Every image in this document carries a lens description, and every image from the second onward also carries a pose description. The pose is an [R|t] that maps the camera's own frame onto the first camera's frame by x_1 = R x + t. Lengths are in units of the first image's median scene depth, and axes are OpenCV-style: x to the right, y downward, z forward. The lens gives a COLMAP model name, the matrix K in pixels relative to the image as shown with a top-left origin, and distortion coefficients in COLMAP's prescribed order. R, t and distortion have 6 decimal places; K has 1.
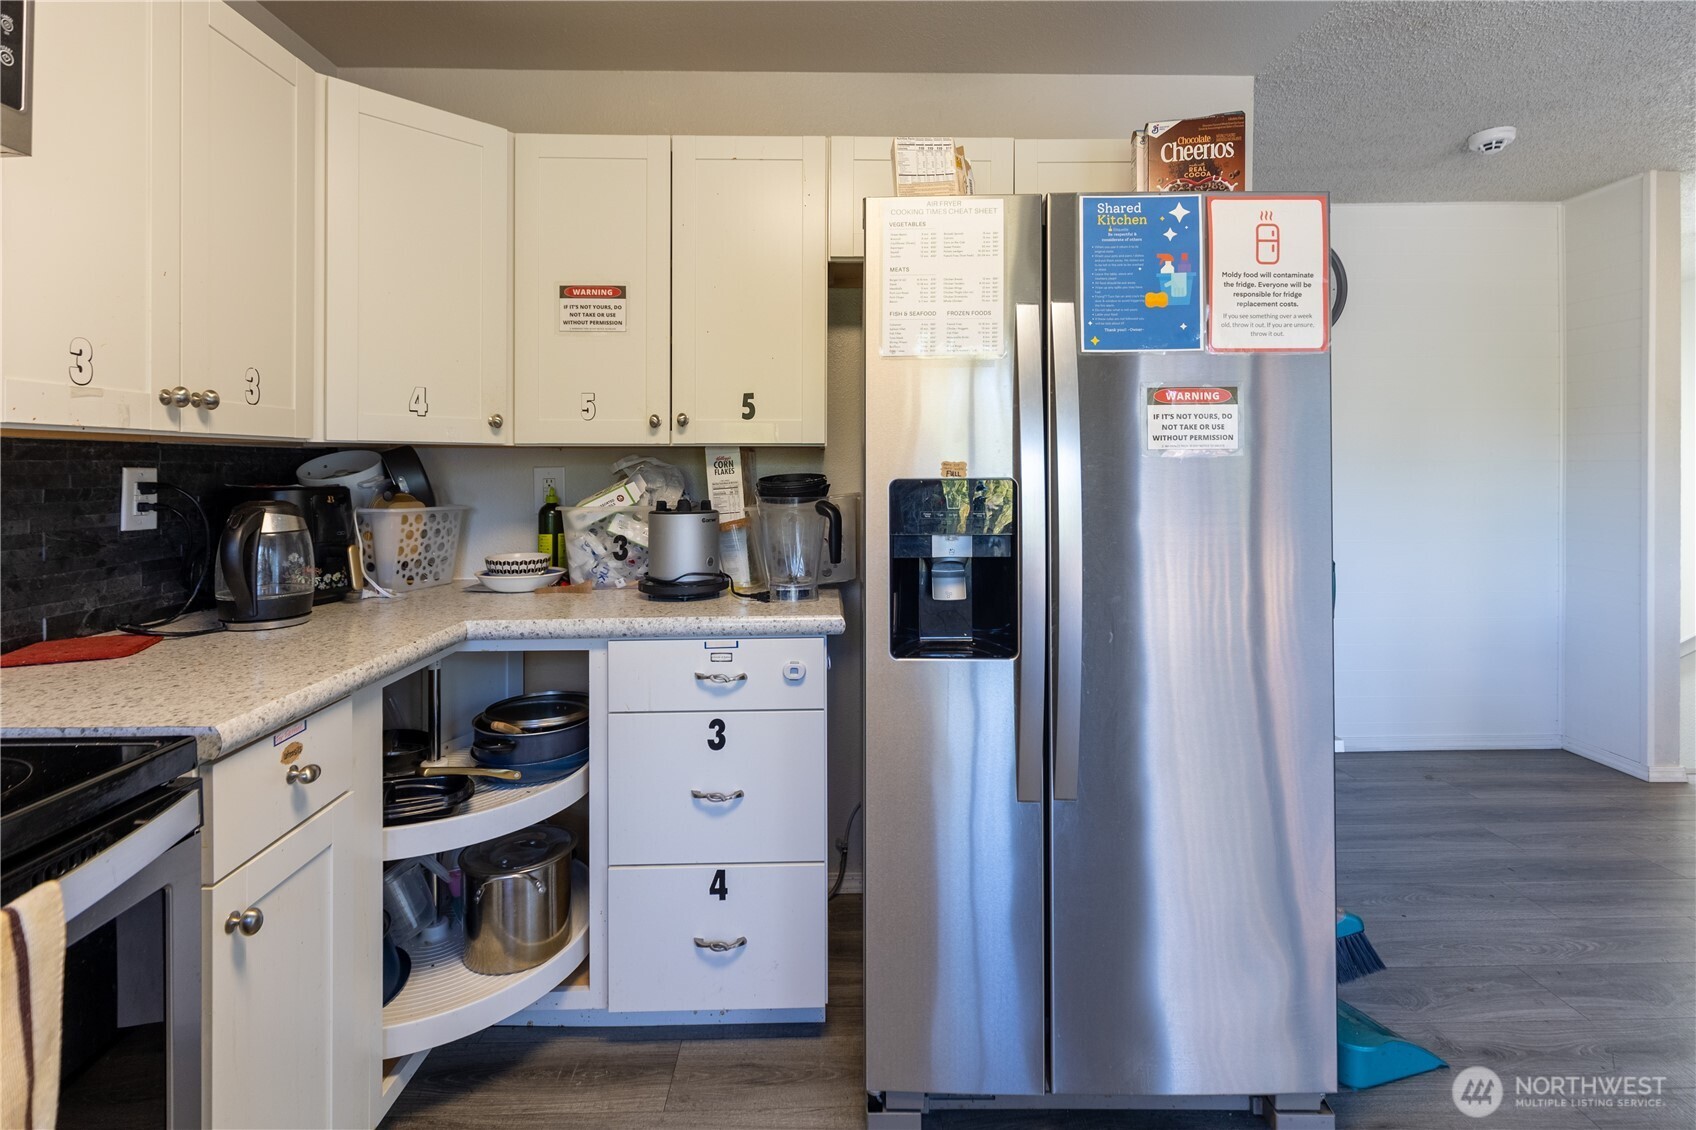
lens RADIAL K [[812.8, 0, 839.2], [0, 812.8, 471.8], [0, 0, 1]] dist [0.003329, -0.000019]
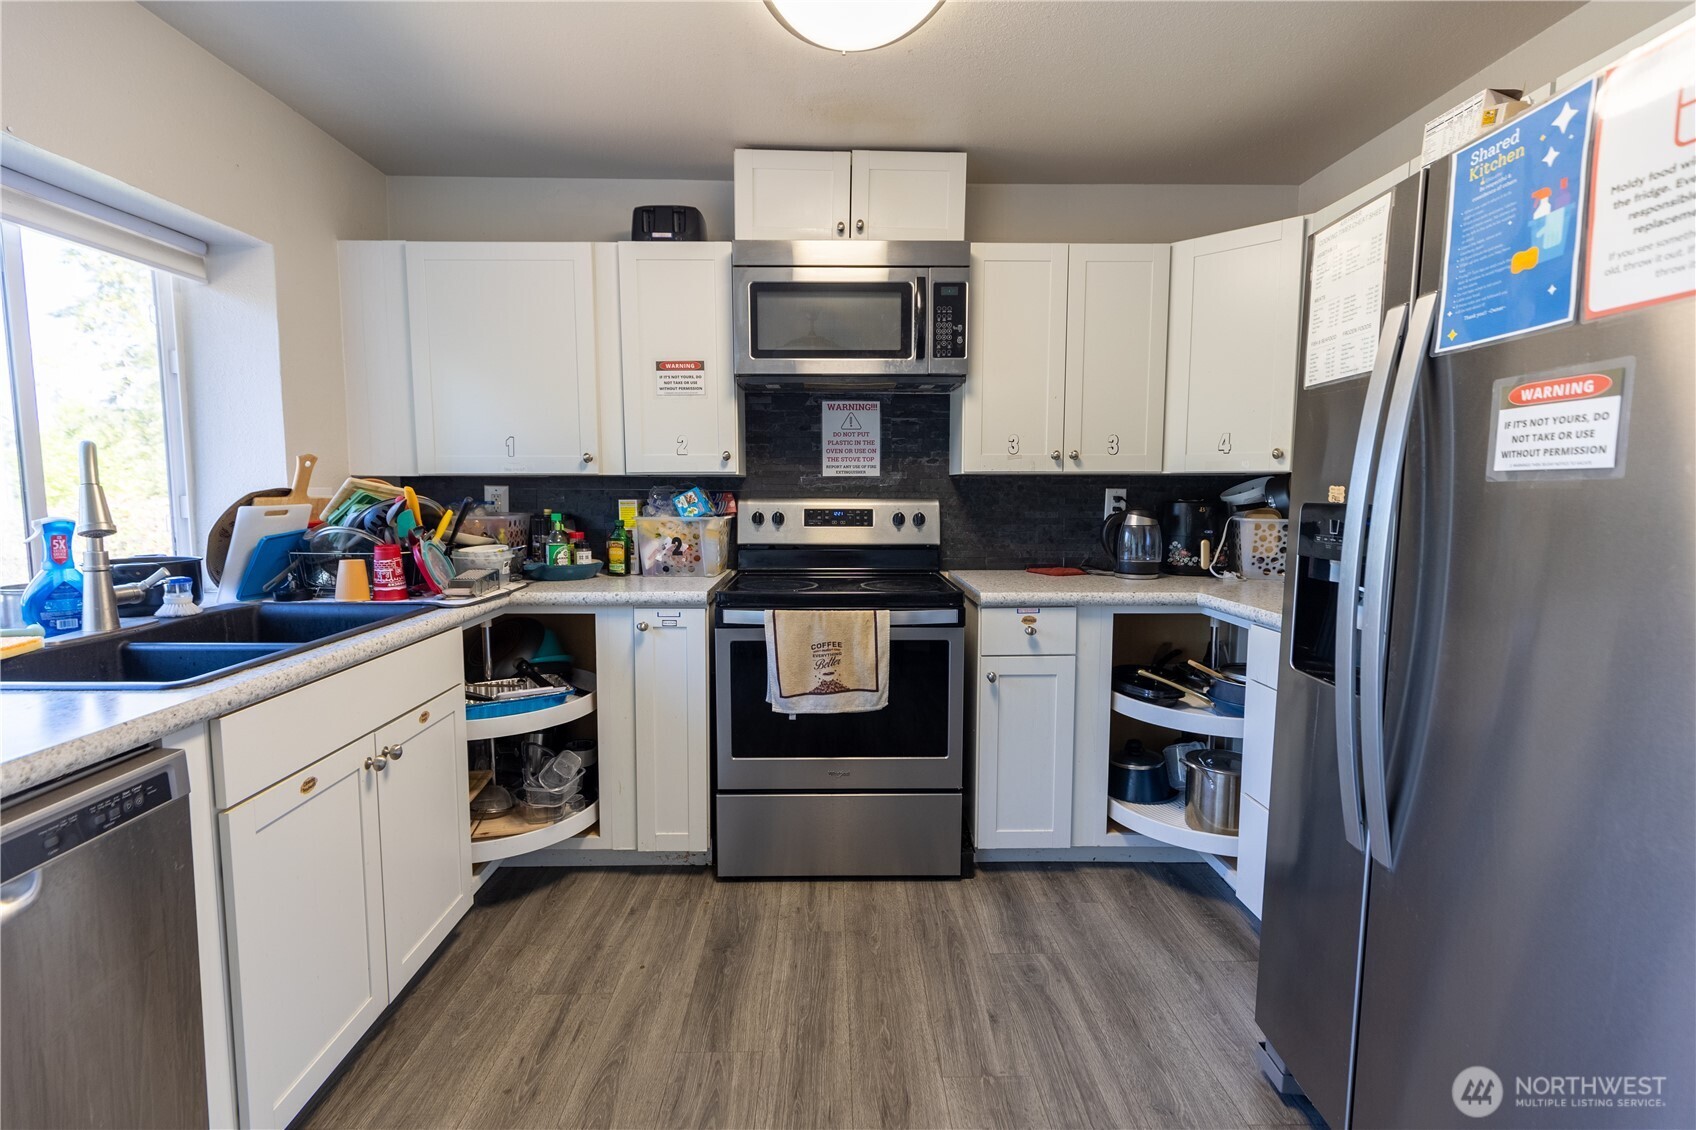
lens RADIAL K [[781.4, 0, 839.3], [0, 781.4, 559.5], [0, 0, 1]] dist [0.002304, -0.001466]
pose [[-0.005895, 0.094995, -0.995460, 1.102589], [-0.006653, 0.995452, 0.095033, -0.010331], [0.999960, 0.007183, -0.005236, 0.400600]]
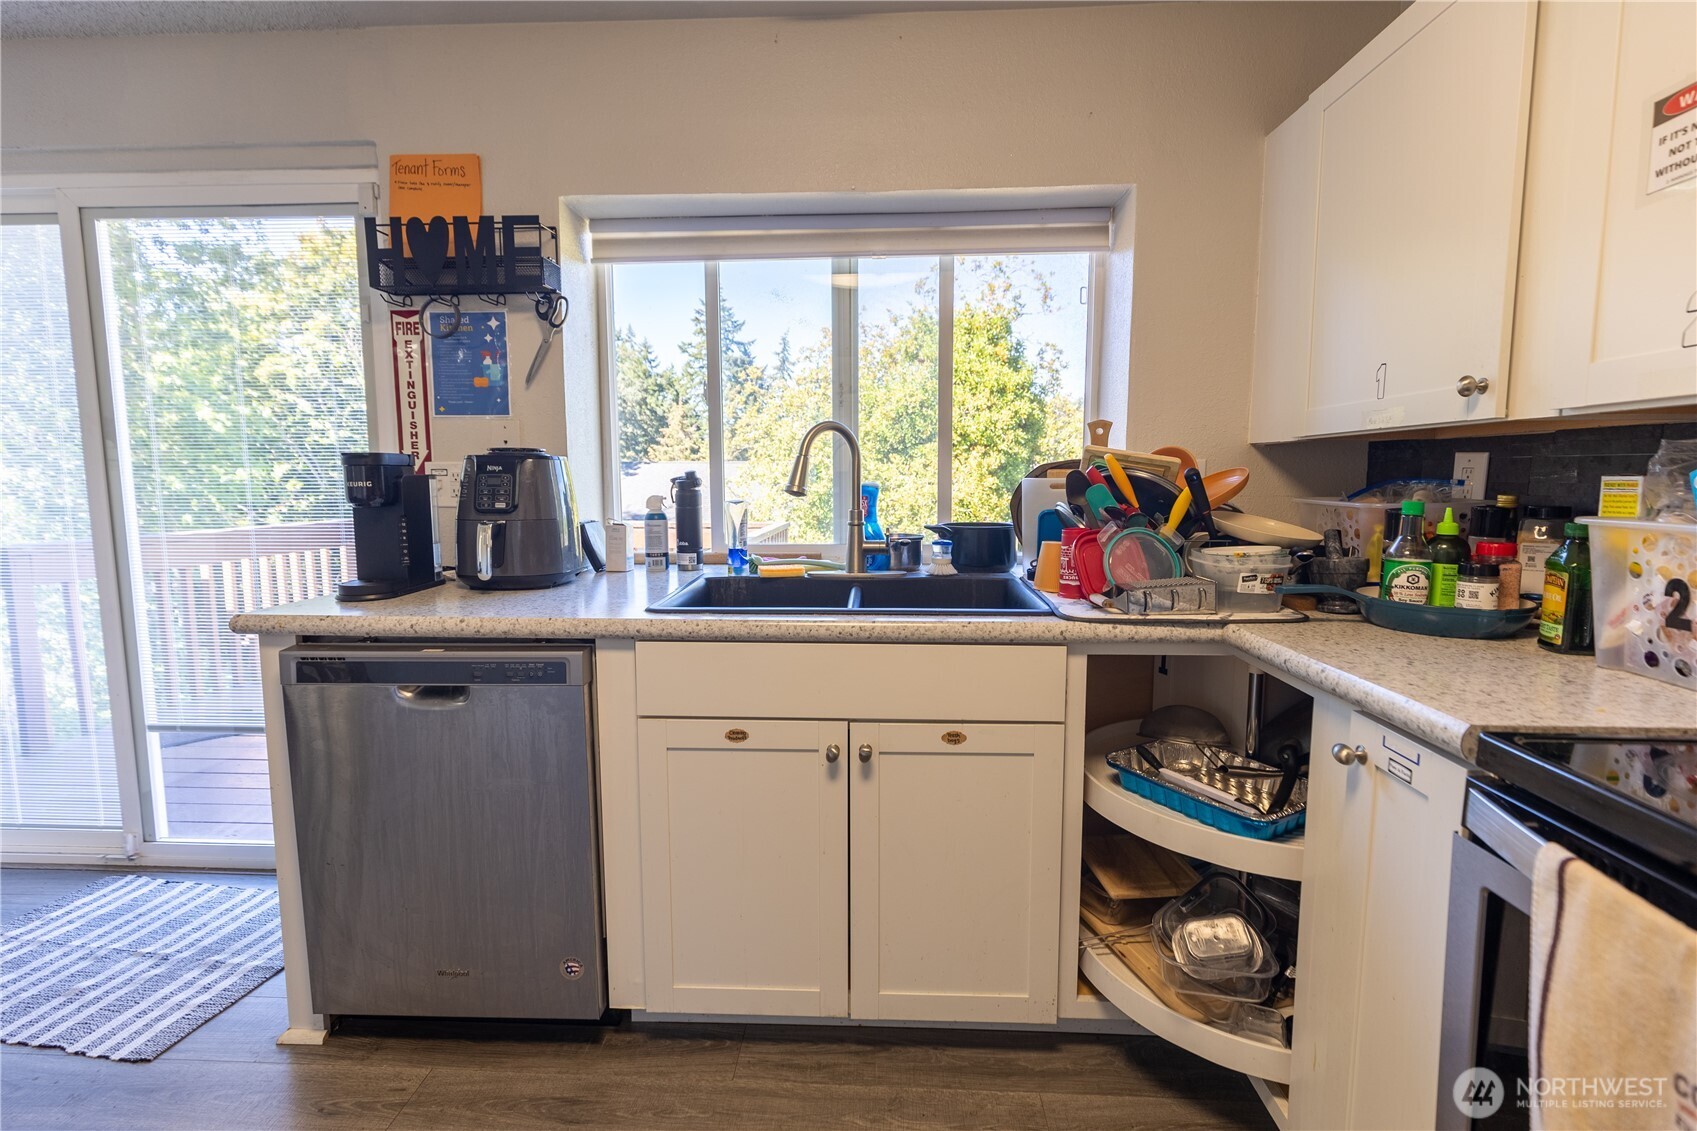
lens RADIAL K [[765.2, 0, 833.5], [0, 765.2, 553.5], [0, 0, 1]] dist [0.000320, -0.000914]
pose [[-0.997757, -0.005222, 0.066732, -0.081002], [0.002073, 0.994063, 0.108782, 0.020352], [-0.066904, 0.108676, -0.991823, 0.714495]]
